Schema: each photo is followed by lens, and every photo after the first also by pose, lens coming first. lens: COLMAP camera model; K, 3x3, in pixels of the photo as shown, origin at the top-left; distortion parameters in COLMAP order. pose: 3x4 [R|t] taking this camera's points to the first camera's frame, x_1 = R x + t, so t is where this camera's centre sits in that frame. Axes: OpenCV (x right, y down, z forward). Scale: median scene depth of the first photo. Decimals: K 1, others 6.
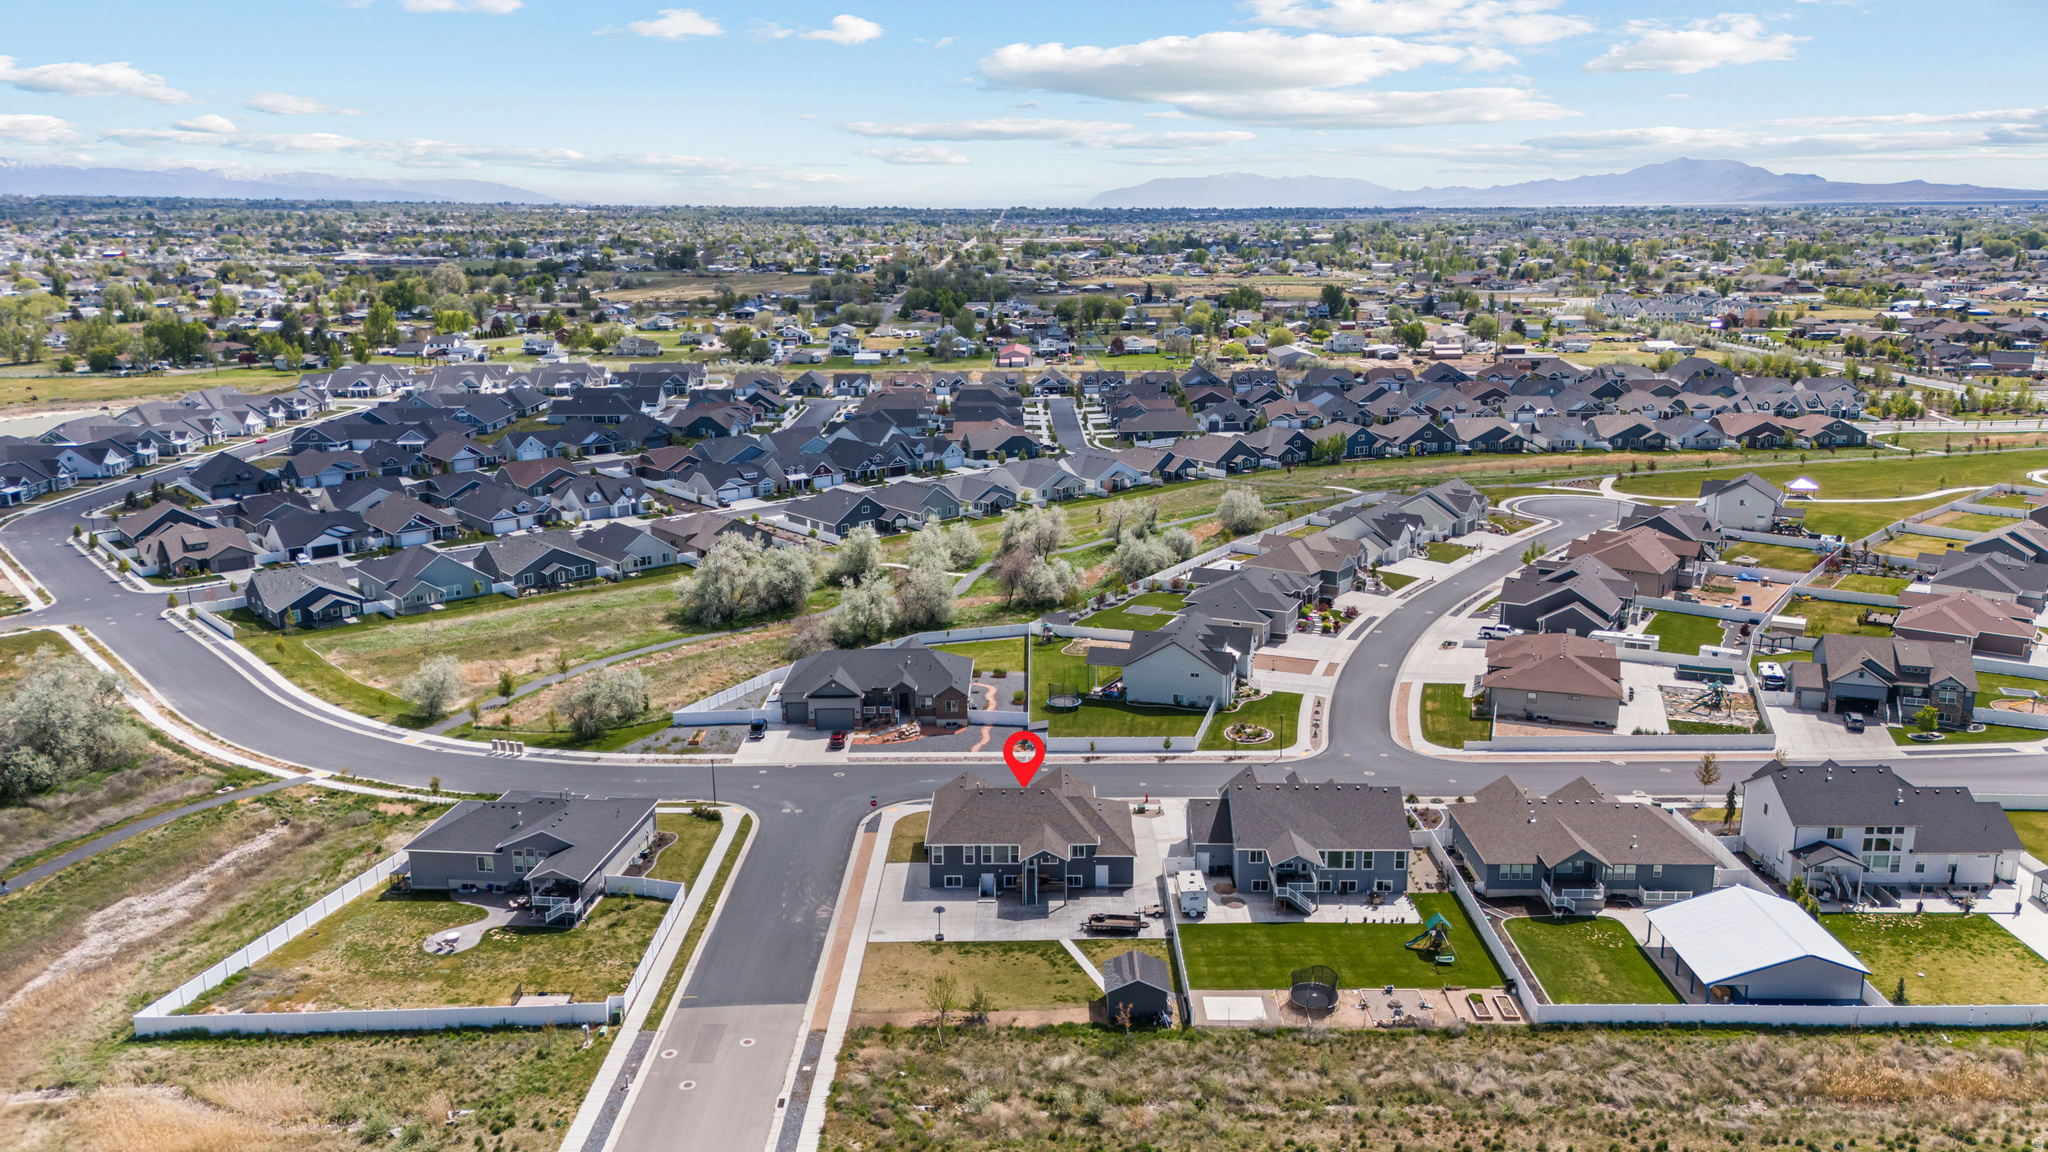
lens RADIAL K [[1521.4, 0, 1026.9], [0, 1521.4, 569.7], [0, 0, 1]] dist [0.110061, -0.136559]
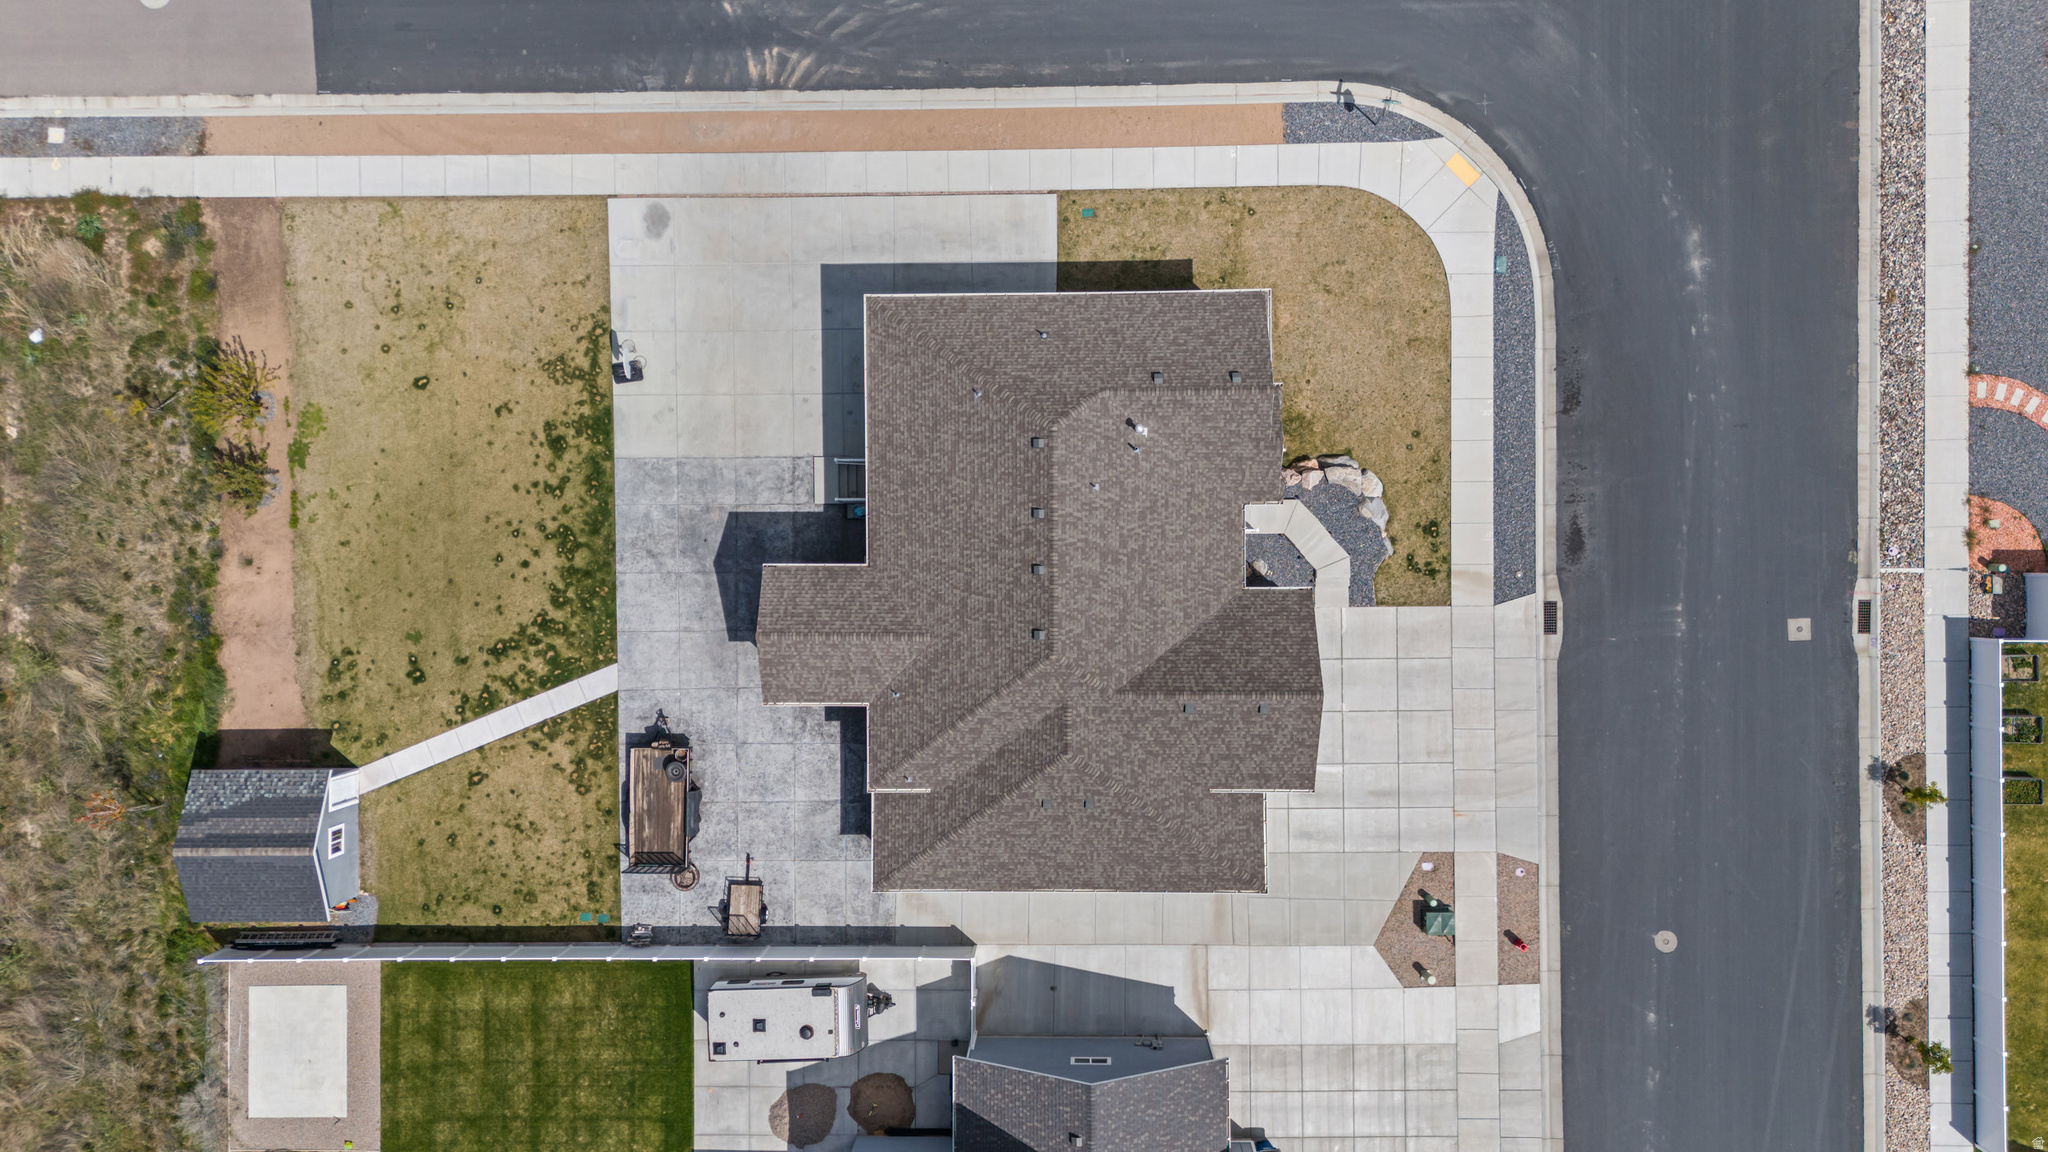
lens RADIAL K [[1521.4, 0, 1026.9], [0, 1521.4, 569.7], [0, 0, 1]] dist [0.110061, -0.136559]
pose [[0.013086, 0.999889, 0.007075, -0.004837], [-0.197726, -0.004349, 0.980248, -0.156129], [0.980170, -0.014226, 0.197647, 0.870849]]
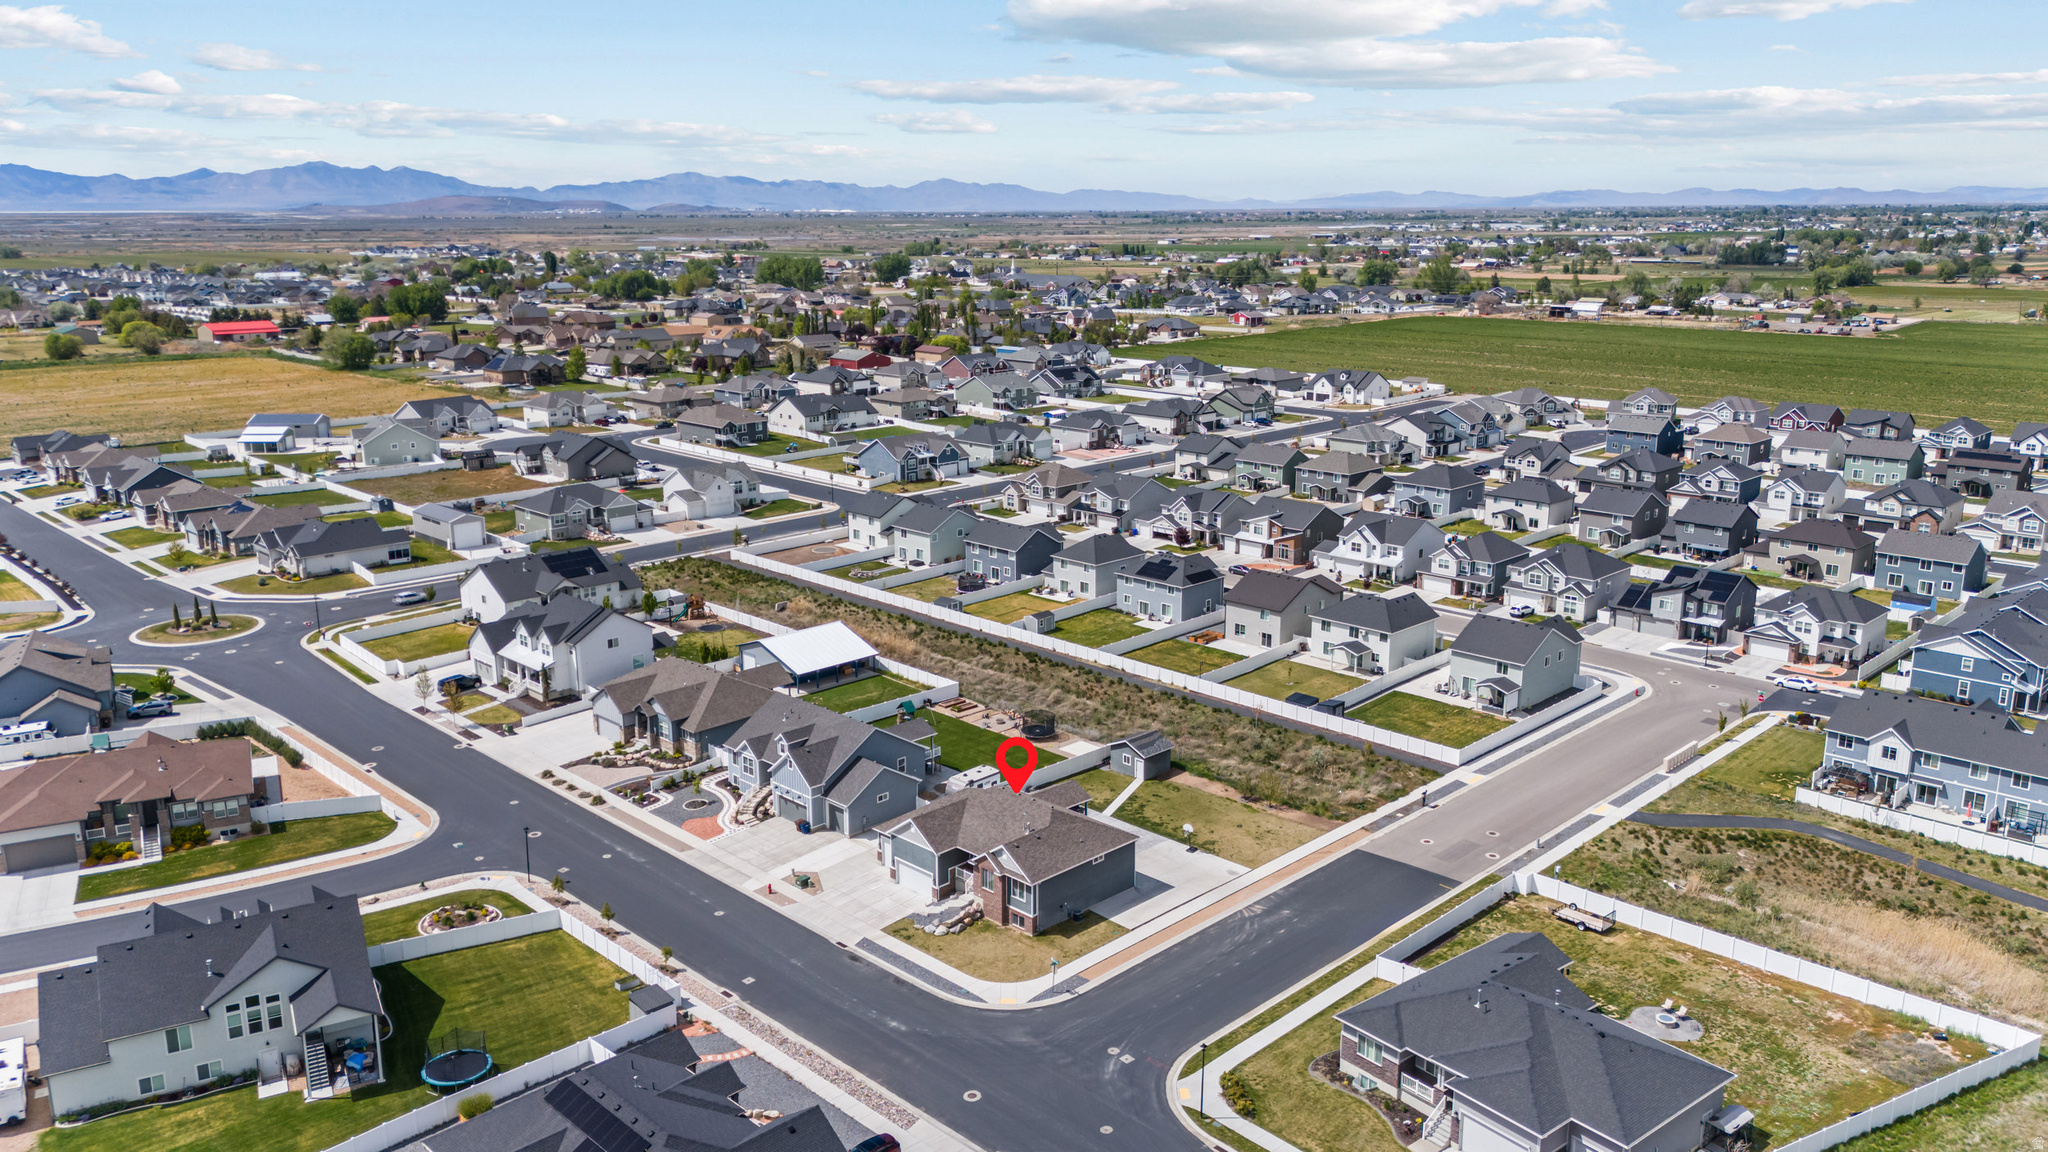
lens RADIAL K [[1521.4, 0, 1026.9], [0, 1521.4, 569.7], [0, 0, 1]] dist [0.110061, -0.136559]
pose [[-0.709590, -0.155002, 0.687355, -0.556694], [0.172834, 0.907414, 0.383050, -0.291433], [-0.683089, 0.390607, -0.617102, 1.391864]]
